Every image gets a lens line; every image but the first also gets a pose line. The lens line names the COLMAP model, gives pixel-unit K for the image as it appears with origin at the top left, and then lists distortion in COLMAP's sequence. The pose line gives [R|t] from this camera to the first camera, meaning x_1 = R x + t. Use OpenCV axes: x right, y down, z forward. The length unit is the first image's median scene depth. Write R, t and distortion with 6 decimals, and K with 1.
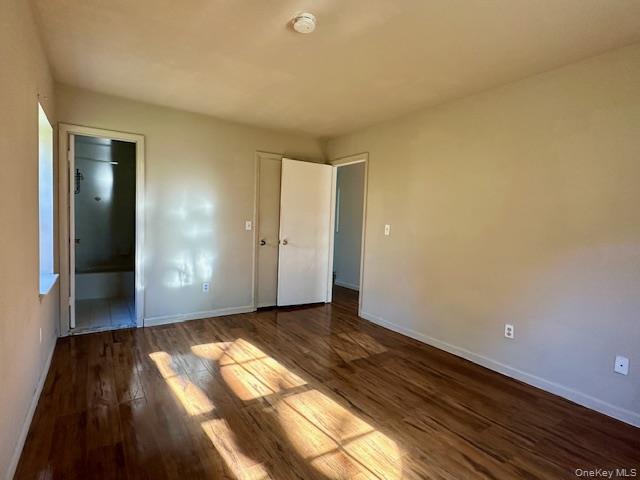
lens RADIAL K [[347.8, 0, 320.0], [0, 347.8, 242.1], [0, 0, 1]] dist [0.001874, -0.001543]
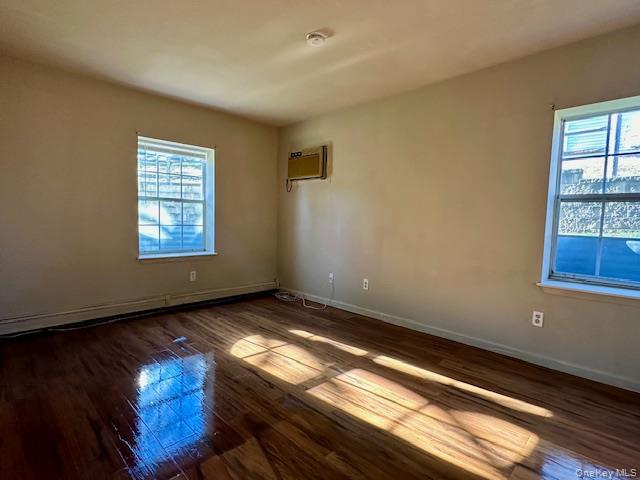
lens RADIAL K [[347.8, 0, 318.4], [0, 347.8, 240.6], [0, 0, 1]] dist [0.001874, -0.001543]
pose [[-0.982257, -0.051636, -0.180292, 0.106370], [-0.071931, 0.991556, 0.107904, -0.052800], [0.173198, 0.118958, -0.977677, 1.813782]]
